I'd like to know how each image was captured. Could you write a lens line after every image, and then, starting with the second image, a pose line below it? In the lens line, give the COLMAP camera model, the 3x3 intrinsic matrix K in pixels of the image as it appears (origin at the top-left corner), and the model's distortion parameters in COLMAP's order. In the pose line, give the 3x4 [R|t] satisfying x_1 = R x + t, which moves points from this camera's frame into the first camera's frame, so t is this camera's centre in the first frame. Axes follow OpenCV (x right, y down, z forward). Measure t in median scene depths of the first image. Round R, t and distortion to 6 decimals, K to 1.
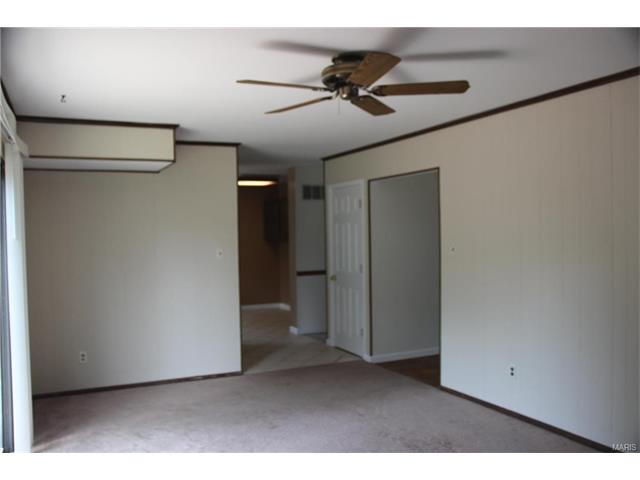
lens RADIAL K [[536.5, 0, 320.0], [0, 536.5, 240.0], [0, 0, 1]] dist [-0.058464, 0.000173]
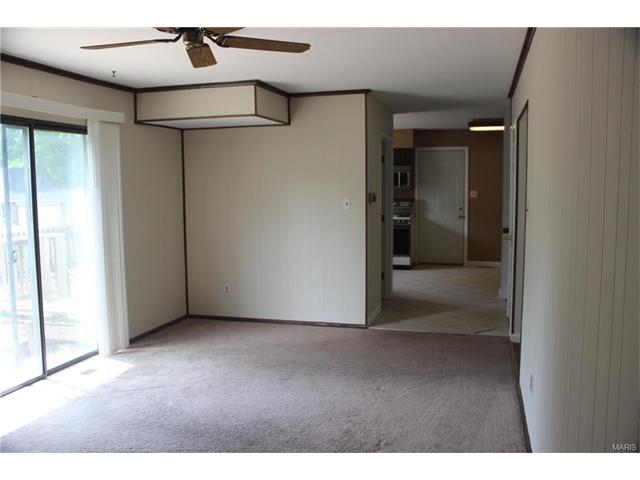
lens RADIAL K [[556.7, 0, 320.0], [0, 556.7, 240.0], [0, 0, 1]] dist [-0.154362, 0.164391]
pose [[0.793960, 0.080027, -0.602679, 0.422360], [-0.020949, 0.994311, 0.104431, -0.016200], [0.607608, -0.070289, 0.791120, 0.165578]]
